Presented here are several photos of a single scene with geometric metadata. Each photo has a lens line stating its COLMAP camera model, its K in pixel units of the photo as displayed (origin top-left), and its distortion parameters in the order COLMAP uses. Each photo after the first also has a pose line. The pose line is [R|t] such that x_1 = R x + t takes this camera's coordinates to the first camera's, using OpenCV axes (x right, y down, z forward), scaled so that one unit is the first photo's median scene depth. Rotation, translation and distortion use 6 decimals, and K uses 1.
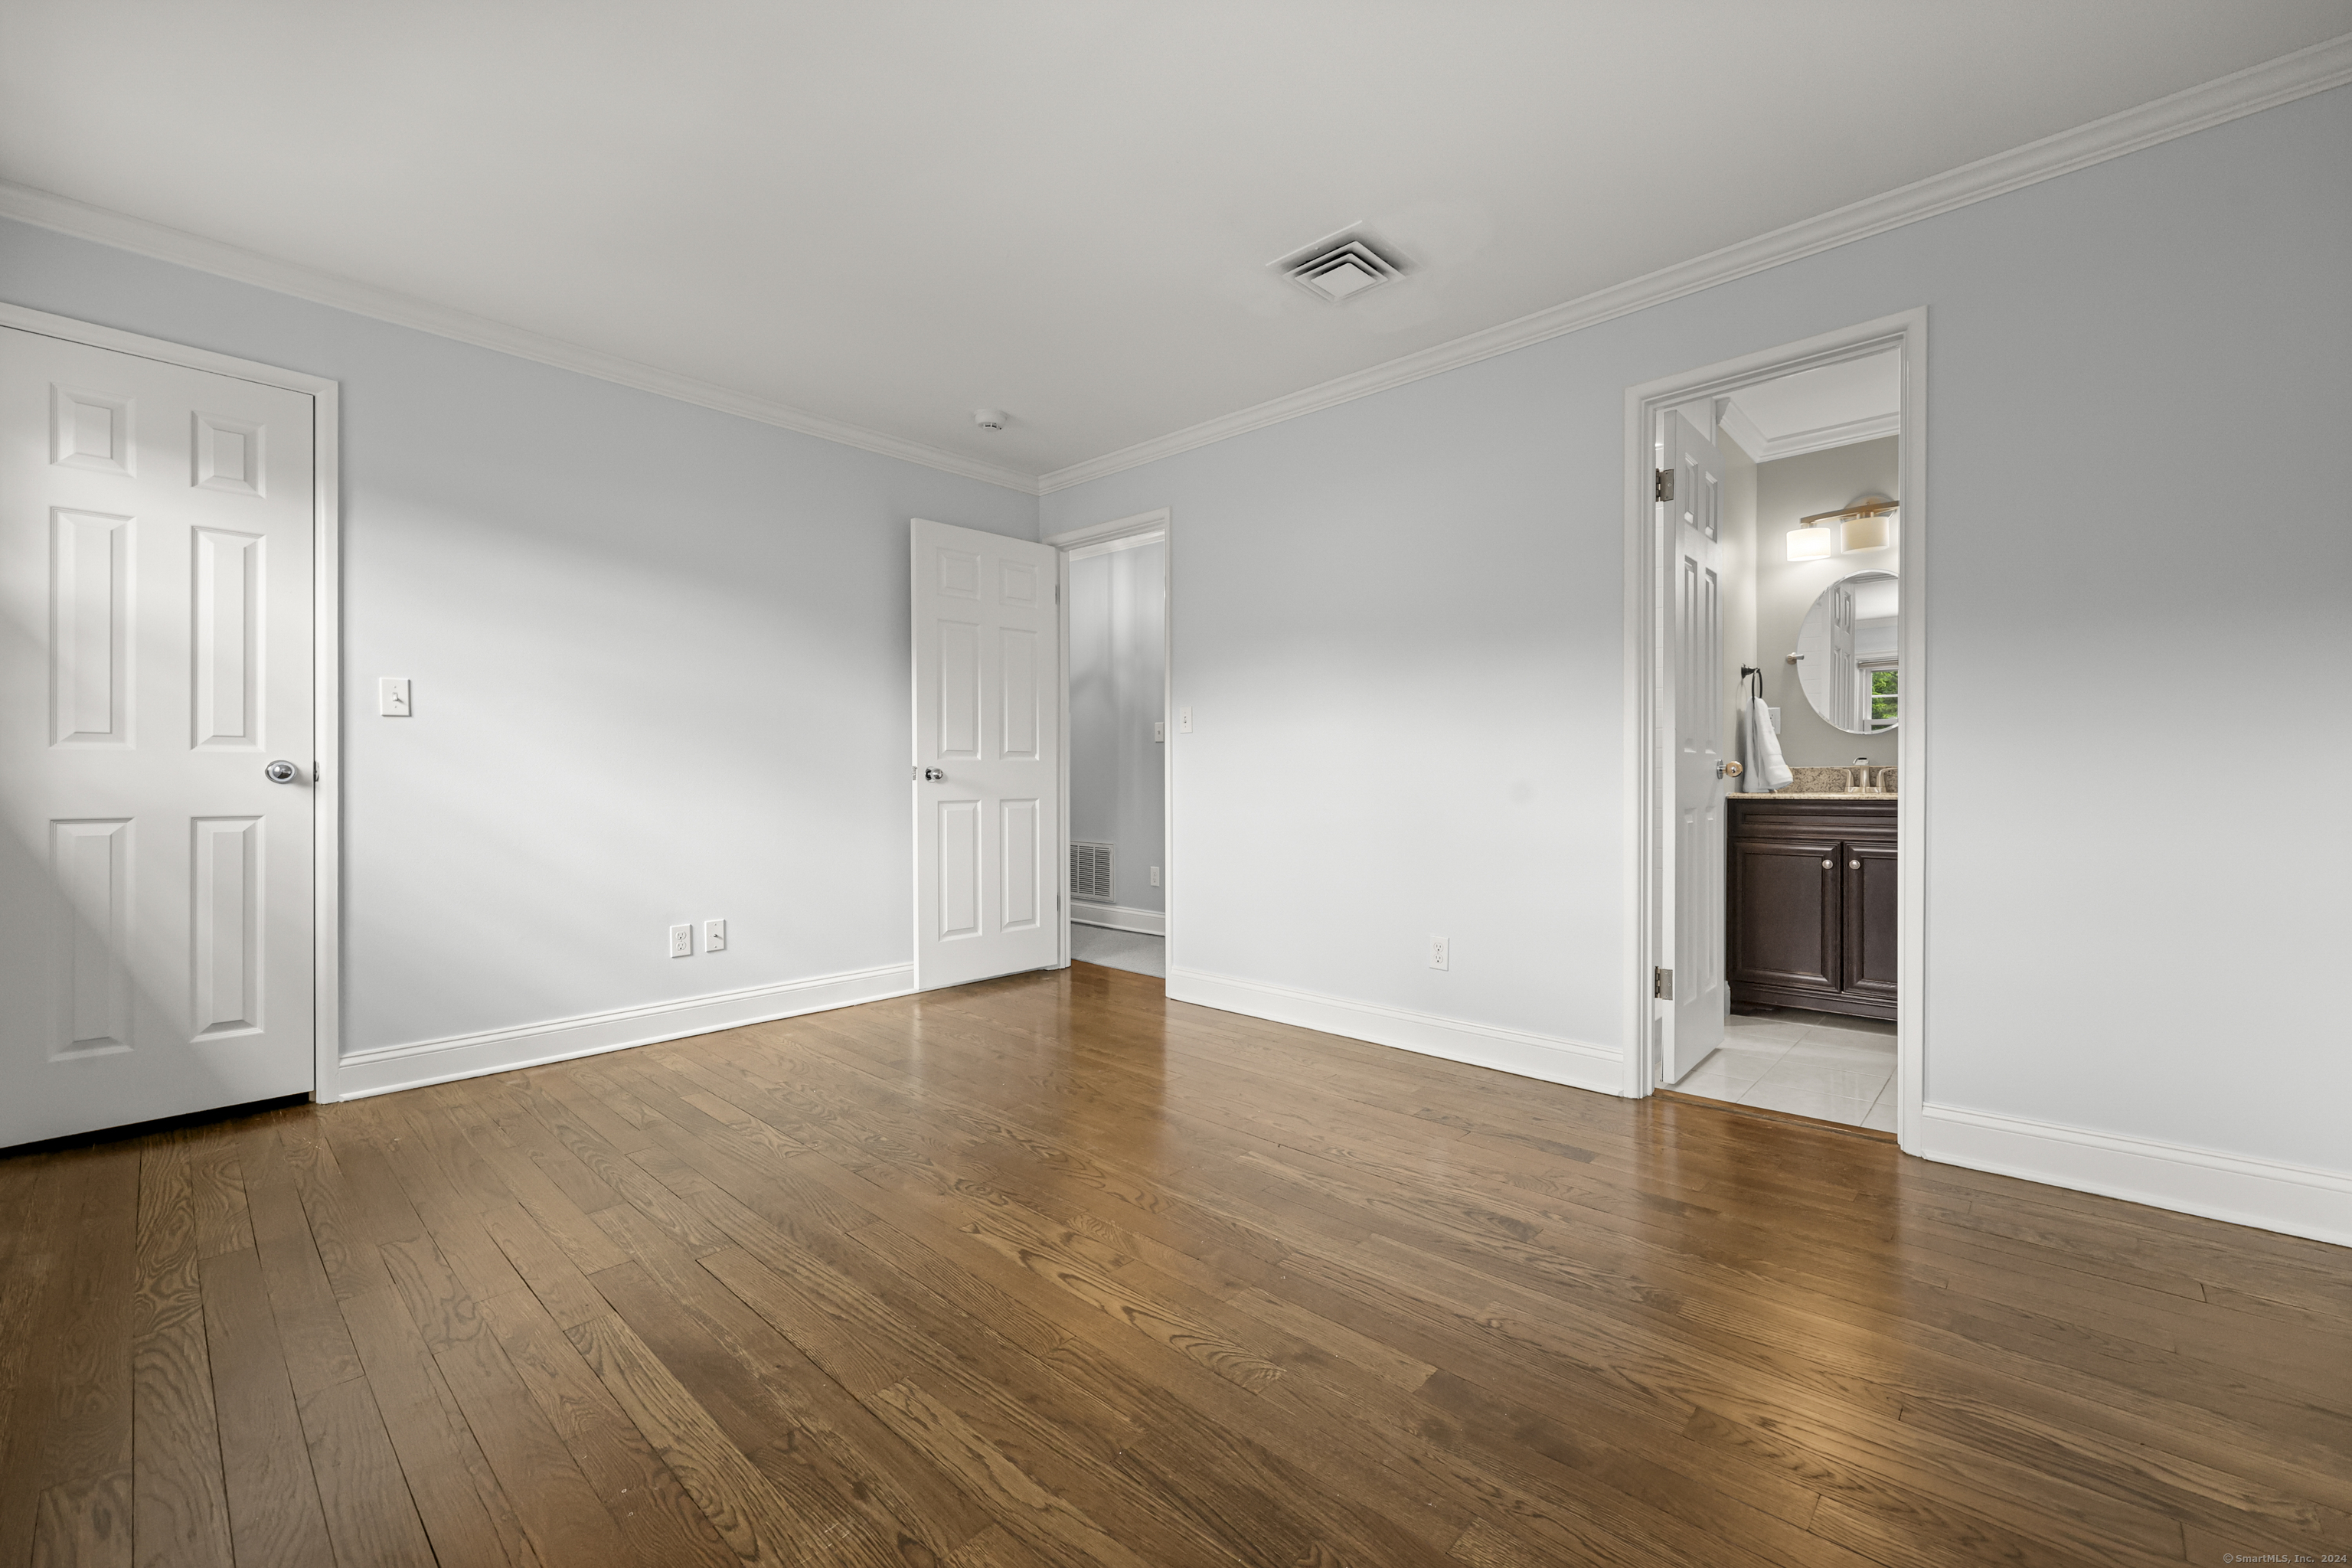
lens RADIAL K [[965.2, 0, 1187.9], [0, 965.2, 785.4], [0, 0, 1]] dist [0.000248, -0.001006]
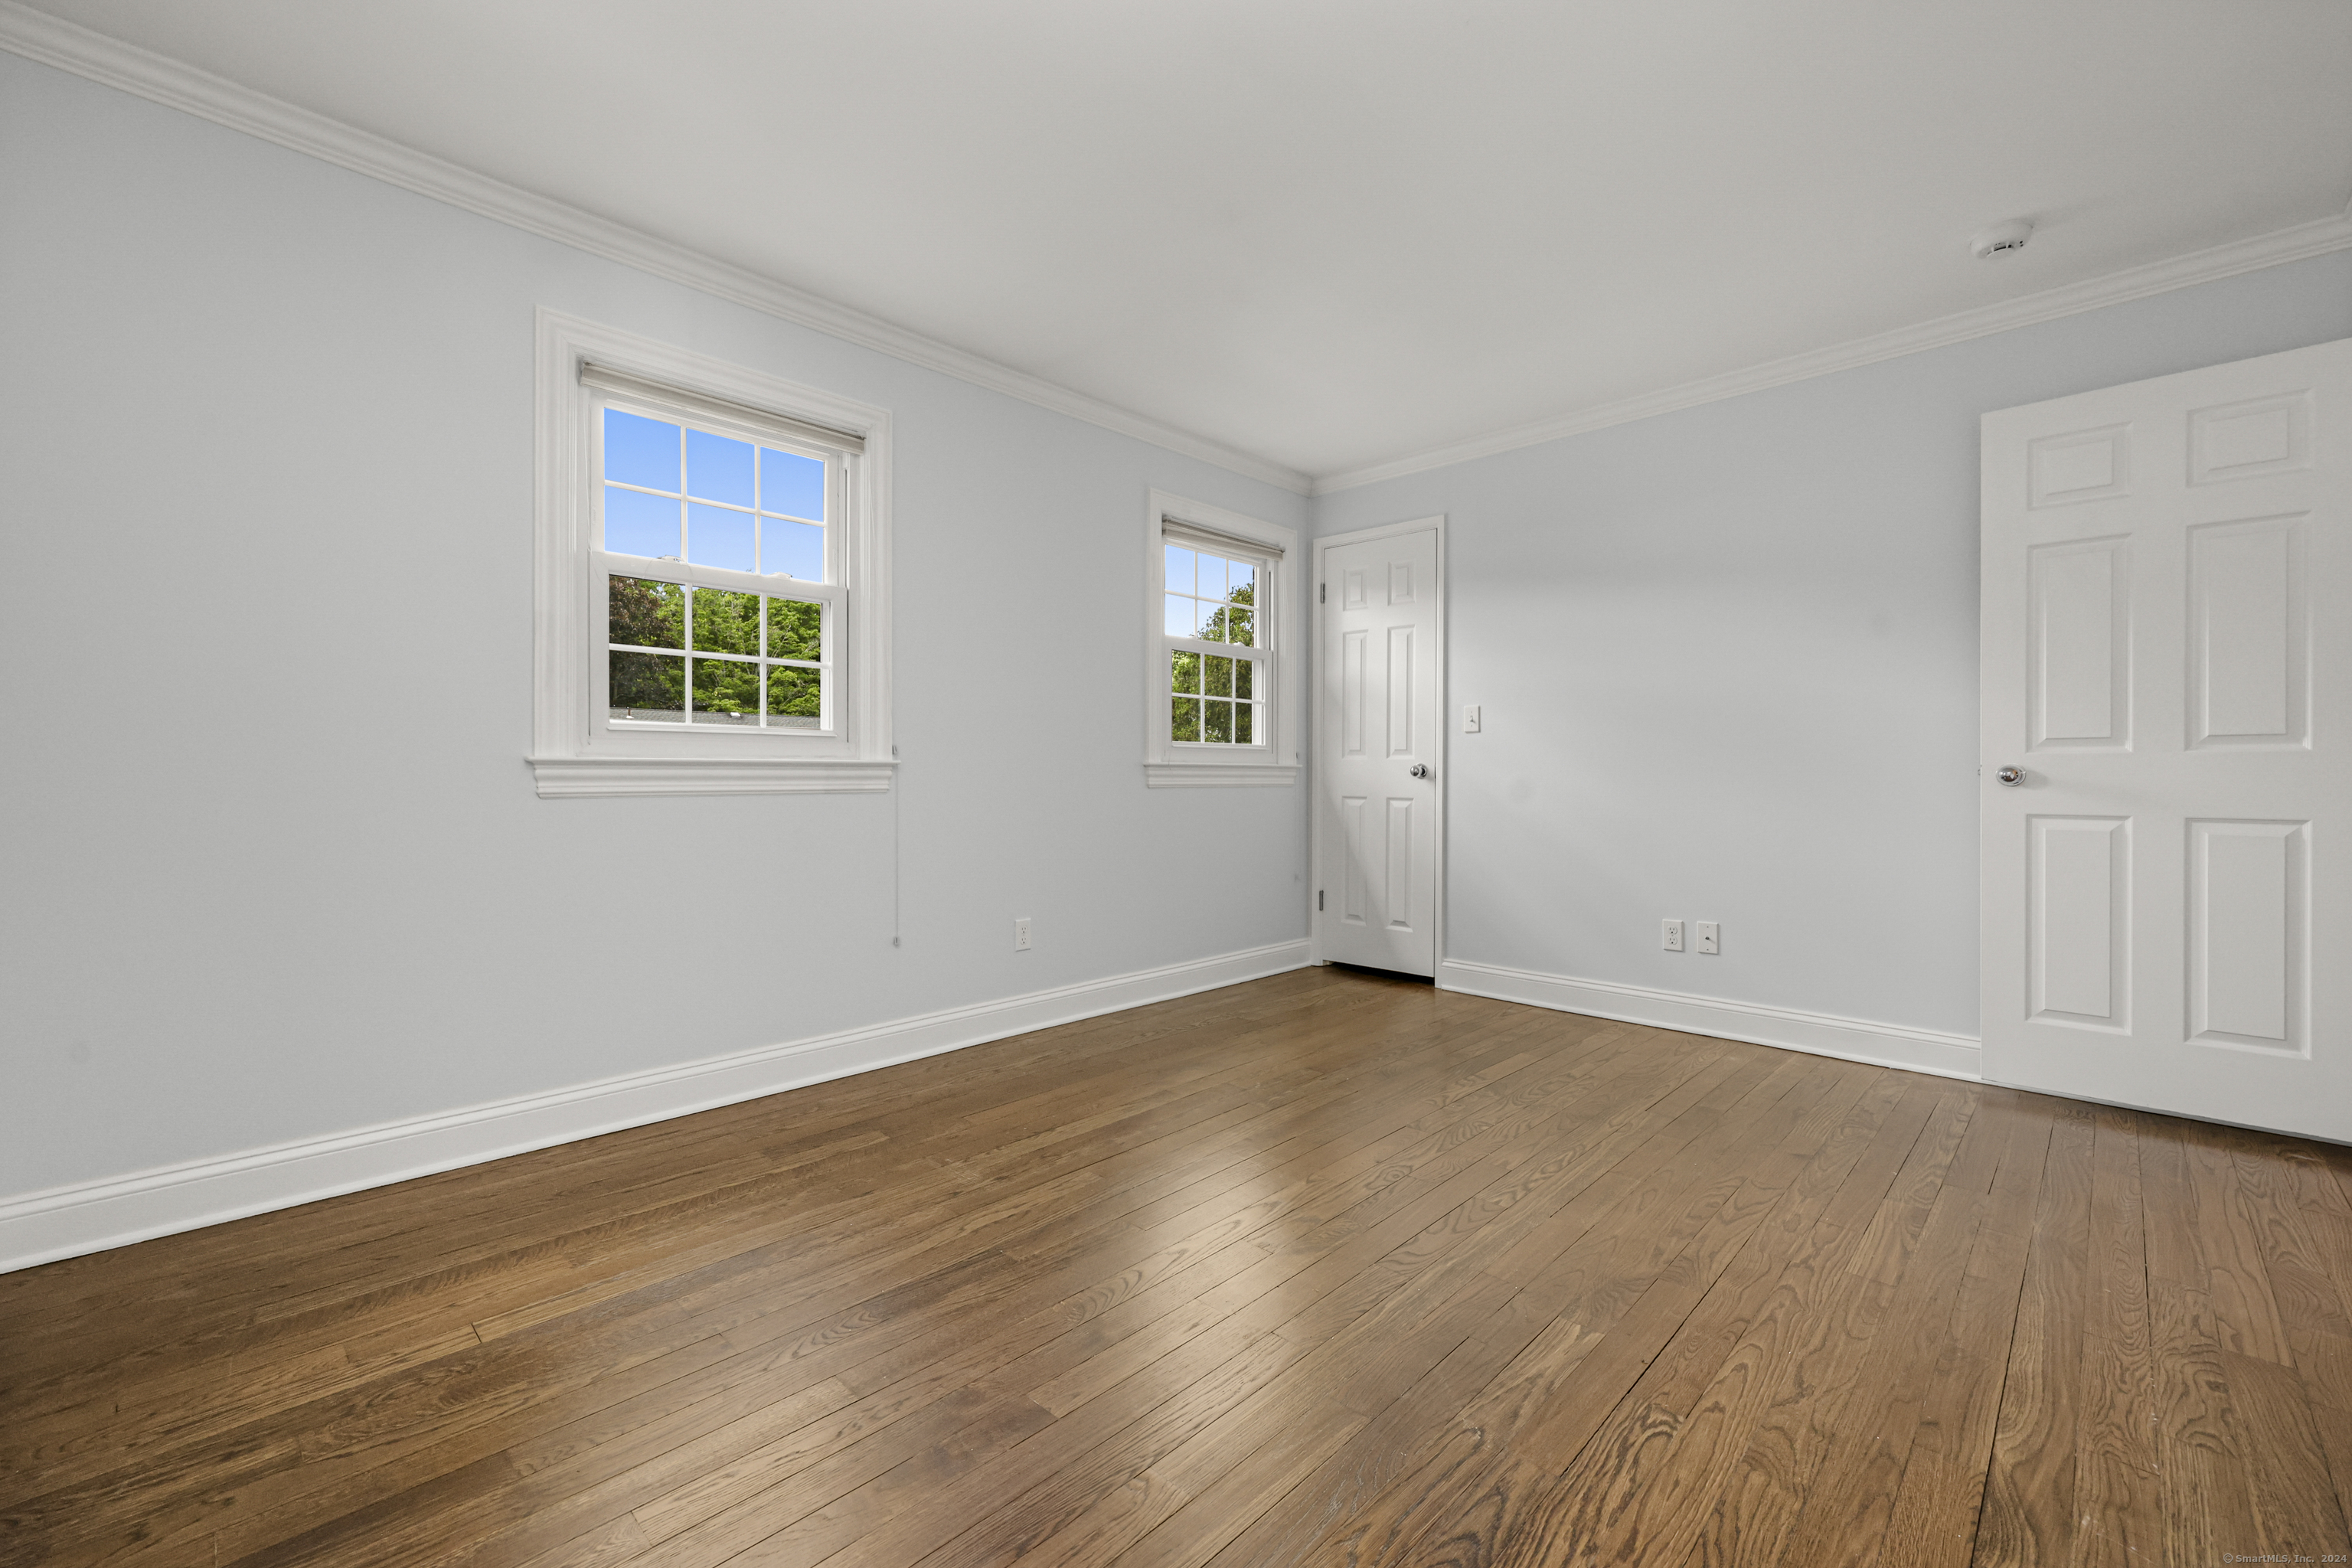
lens RADIAL K [[965.2, 0, 1176.4], [0, 965.2, 771.2], [0, 0, 1]] dist [0.000248, -0.001006]
pose [[-0.027780, -0.000913, -0.999614, 0.656498], [-0.014344, 0.999897, -0.000514, -0.007323], [0.999511, 0.014324, -0.027790, 0.630167]]
